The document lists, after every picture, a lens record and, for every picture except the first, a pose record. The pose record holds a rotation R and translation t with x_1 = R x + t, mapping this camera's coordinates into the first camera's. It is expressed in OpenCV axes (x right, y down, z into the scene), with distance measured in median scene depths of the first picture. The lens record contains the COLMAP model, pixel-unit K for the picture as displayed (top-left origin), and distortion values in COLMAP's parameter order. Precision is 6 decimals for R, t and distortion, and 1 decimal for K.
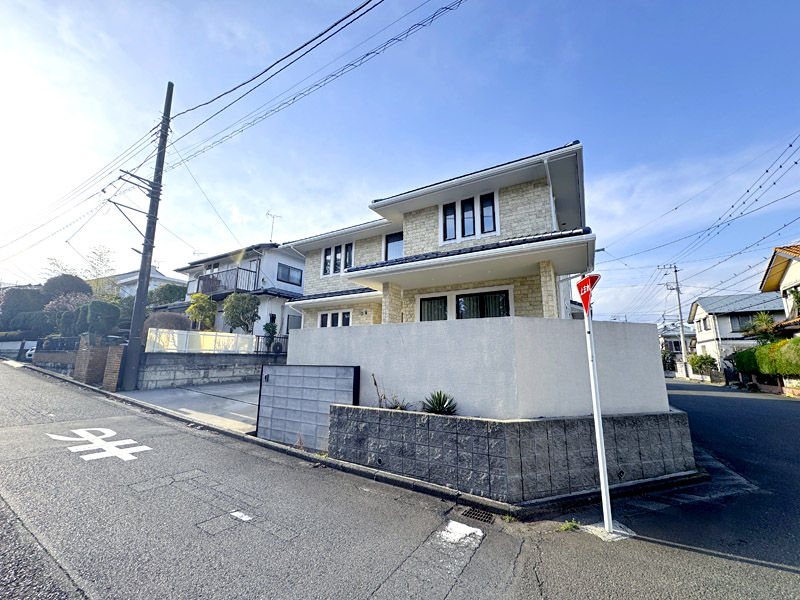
lens RADIAL K [[314.5, 0, 400.0], [0, 314.5, 300.0], [0, 0, 1]] dist [0.000031, 0.000052]
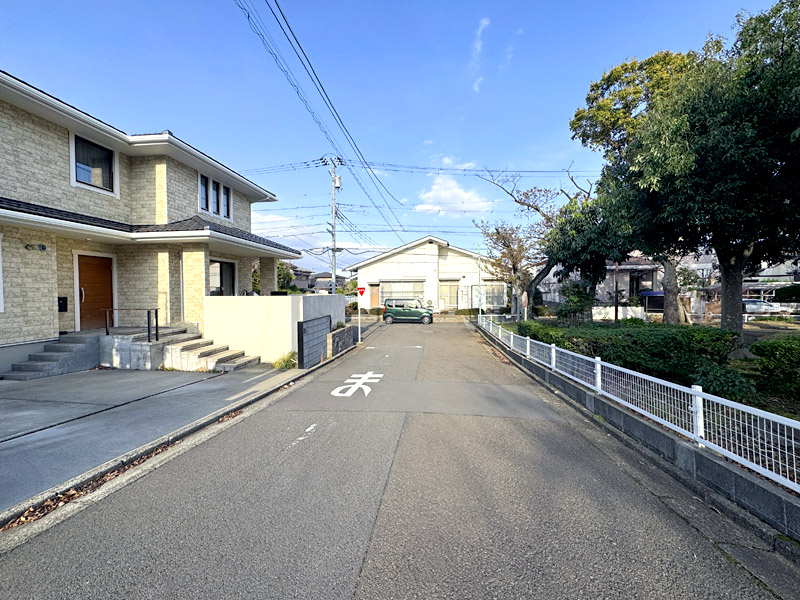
lens RADIAL K [[320.2, 0, 401.4], [0, 320.2, 298.4], [0, 0, 1]] dist [0.000076, 0.000214]
pose [[-0.409207, -0.030226, 0.911941, -1.037013], [-0.170024, 0.984472, -0.043663, 0.049435], [-0.896461, -0.172919, -0.407992, 0.658435]]
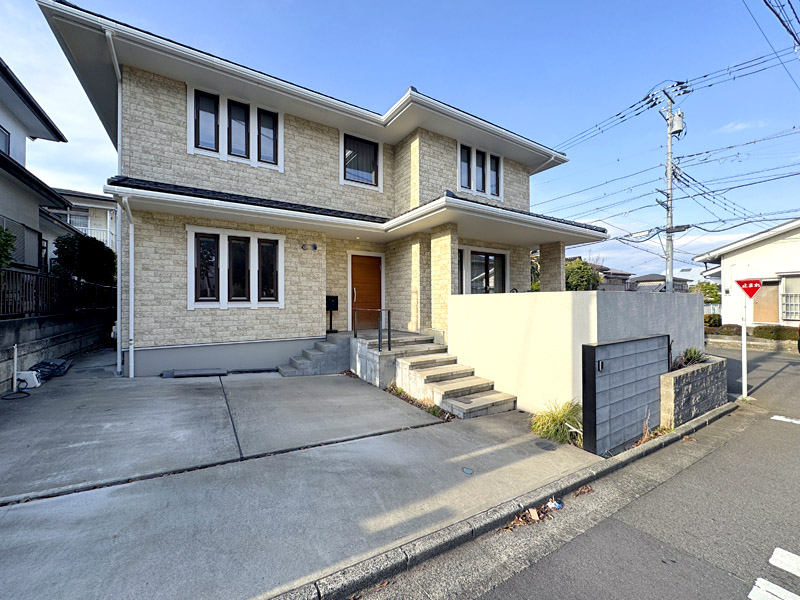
lens RADIAL K [[320.2, 0, 401.4], [0, 320.2, 298.4], [0, 0, 1]] dist [0.000076, 0.000214]
pose [[0.457652, -0.002181, 0.889128, -0.642368], [-0.157920, 0.983898, 0.083699, 0.064721], [-0.874994, -0.178717, 0.449939, 0.583481]]
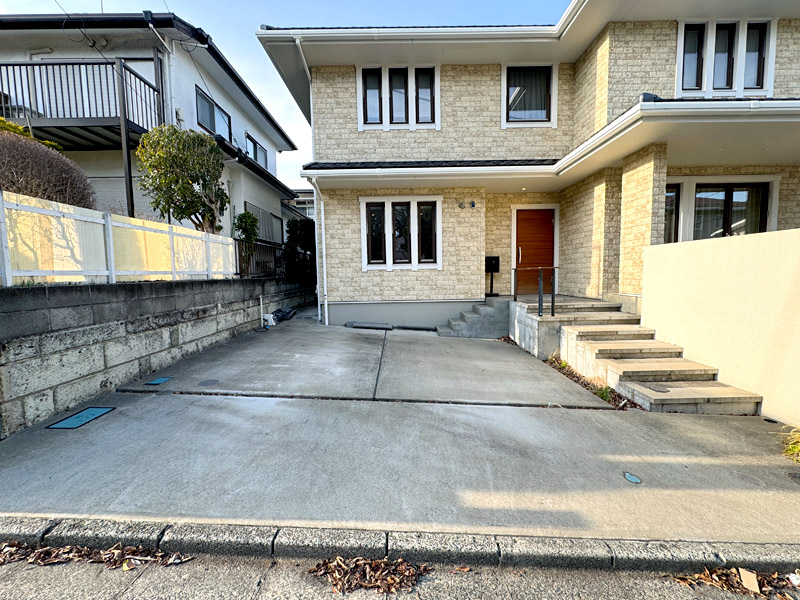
lens RADIAL K [[321.5, 0, 401.9], [0, 321.5, 298.1], [0, 0, 1]] dist [-0.000464, 0.000224]
pose [[0.857804, -0.061845, 0.510243, -0.581965], [-0.070437, 0.969223, 0.235892, 0.083449], [-0.509128, -0.238289, 0.827047, 0.565816]]
